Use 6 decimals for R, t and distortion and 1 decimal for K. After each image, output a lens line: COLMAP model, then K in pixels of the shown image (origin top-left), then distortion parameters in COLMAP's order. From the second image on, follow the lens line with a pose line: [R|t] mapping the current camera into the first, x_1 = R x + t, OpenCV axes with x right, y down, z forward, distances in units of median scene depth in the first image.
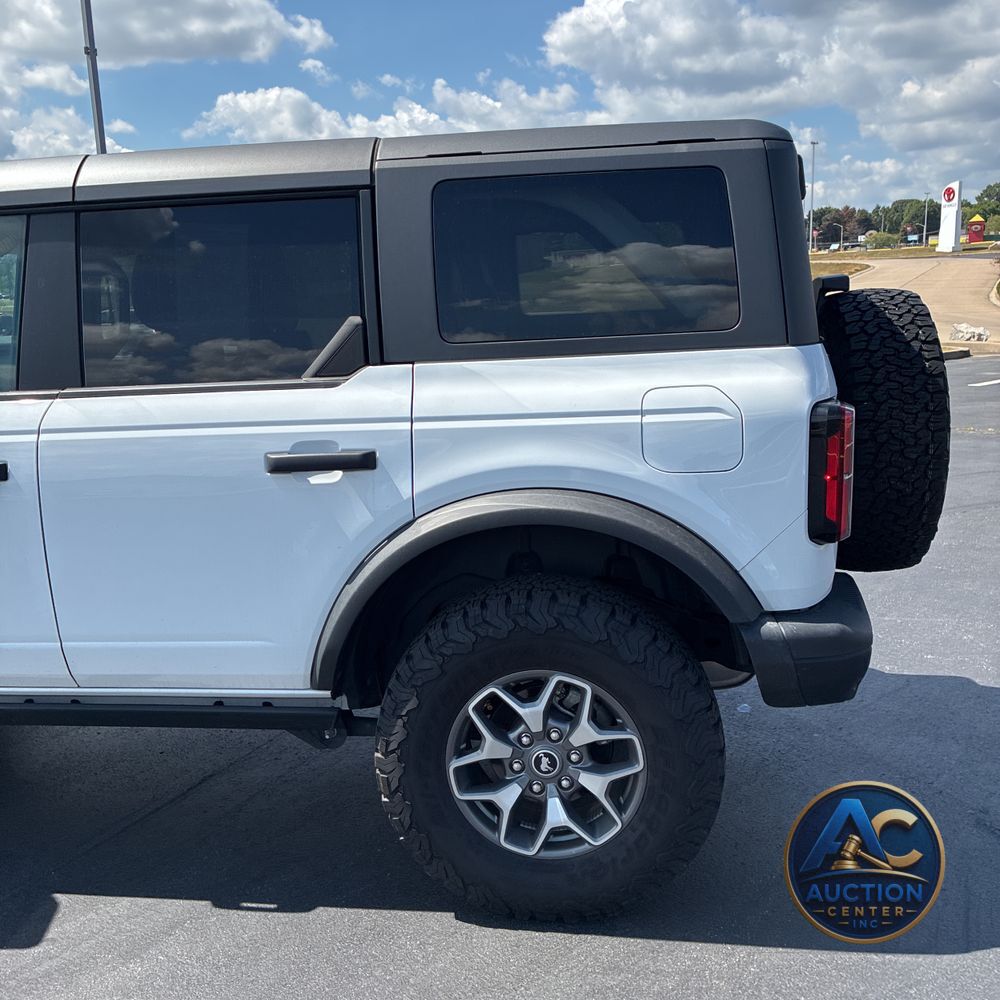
lens RADIAL K [[1069.0, 0, 500.0], [0, 1069.0, 500.0], [0, 0, 1]] dist [0.018630, 0.013262]
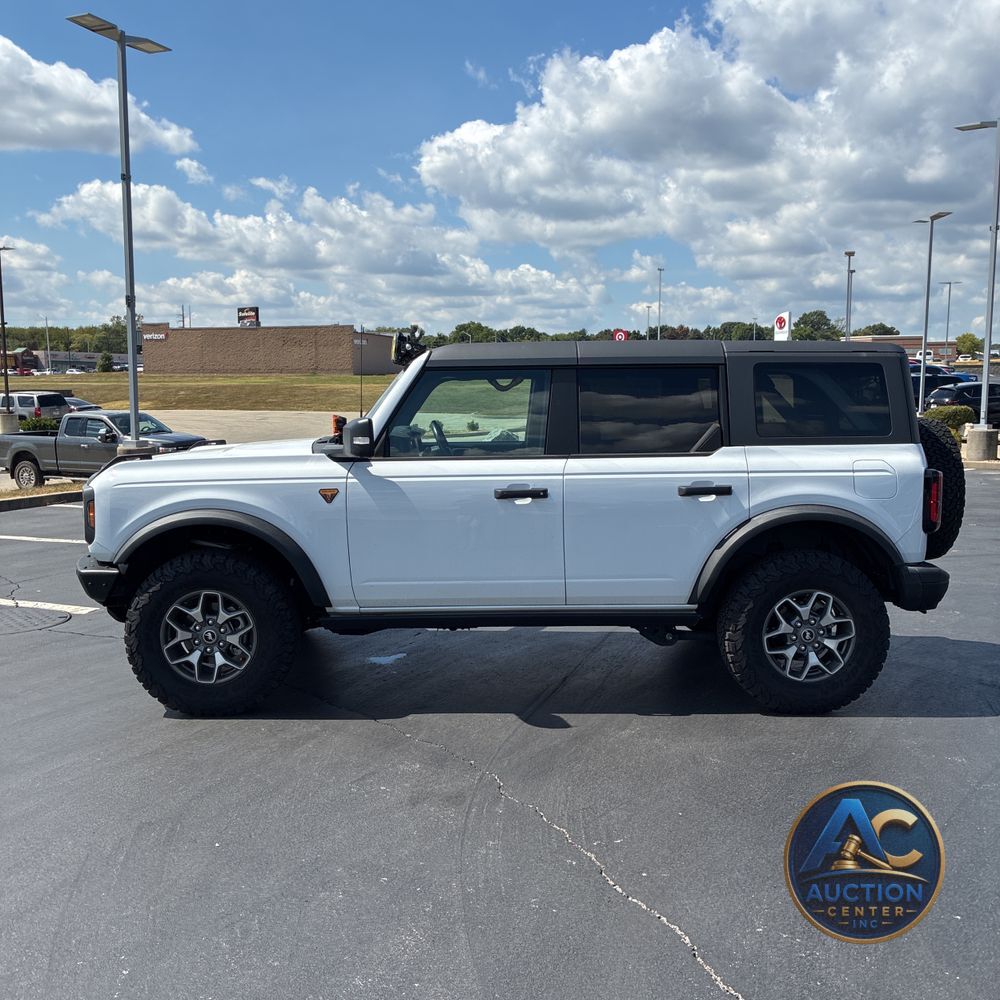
lens RADIAL K [[1040.7, 0, 514.1], [0, 1040.7, 518.5], [0, 0, 1]] dist [0.072520, -0.142386]
pose [[0.985440, 0.019346, 0.168920, -0.873326], [-0.007572, 0.997514, -0.070065, 0.162480], [-0.169855, 0.067765, 0.983136, -0.939897]]
